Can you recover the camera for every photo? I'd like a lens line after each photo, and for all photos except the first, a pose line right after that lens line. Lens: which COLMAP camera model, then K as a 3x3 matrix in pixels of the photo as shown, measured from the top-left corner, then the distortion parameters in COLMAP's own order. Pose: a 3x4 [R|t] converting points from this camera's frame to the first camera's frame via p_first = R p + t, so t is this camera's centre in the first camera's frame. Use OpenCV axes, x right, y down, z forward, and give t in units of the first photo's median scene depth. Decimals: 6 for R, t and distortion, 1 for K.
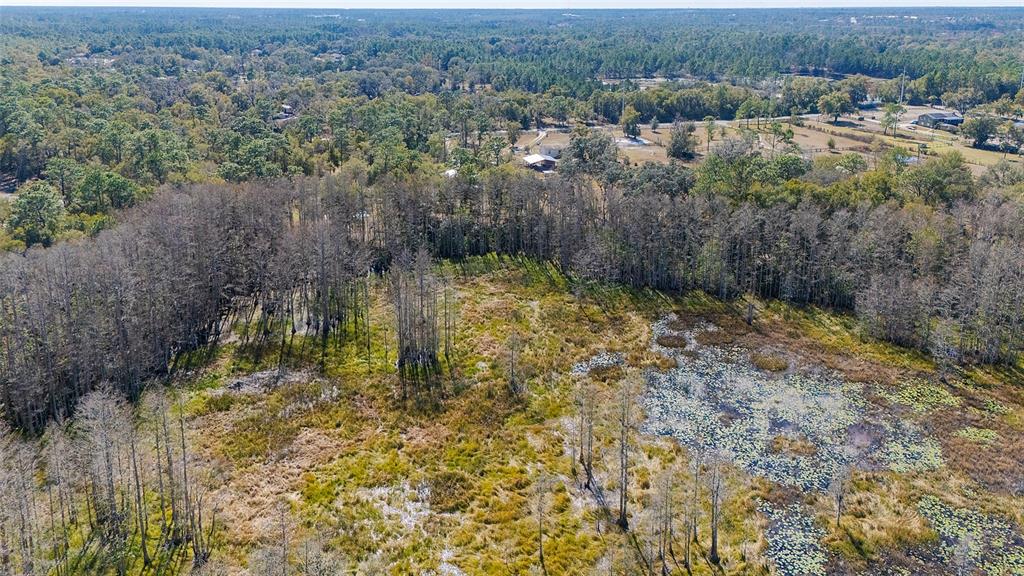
lens RADIAL K [[734.0, 0, 507.8], [0, 734.0, 281.9], [0, 0, 1]] dist [0.103136, -0.086094]
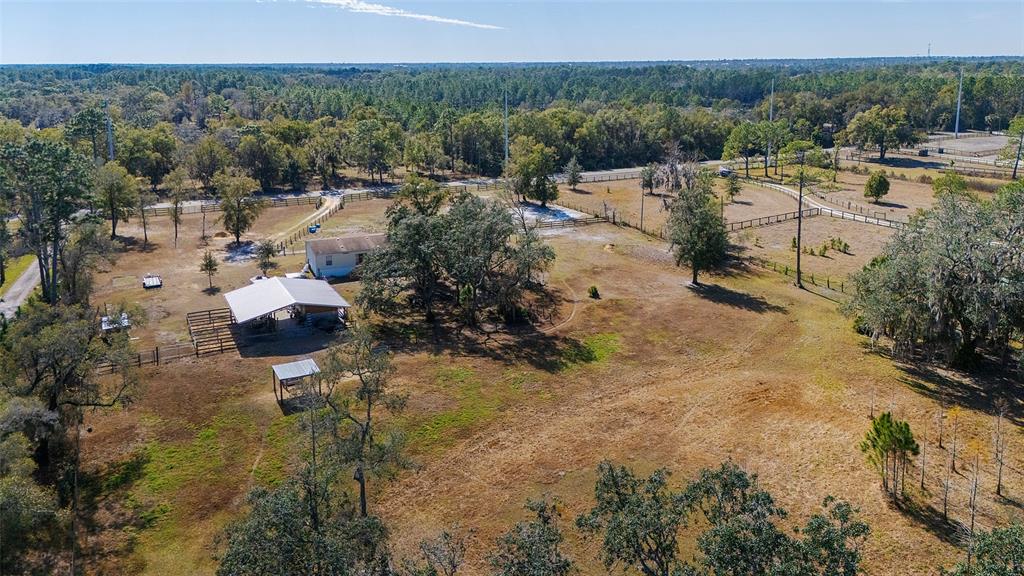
lens RADIAL K [[734.0, 0, 507.8], [0, 734.0, 281.9], [0, 0, 1]] dist [0.103136, -0.086094]
pose [[0.977198, -0.063060, 0.202752, 0.055229], [0.077452, 0.994950, -0.063842, -0.114898], [-0.197702, 0.078090, 0.977147, 0.541576]]
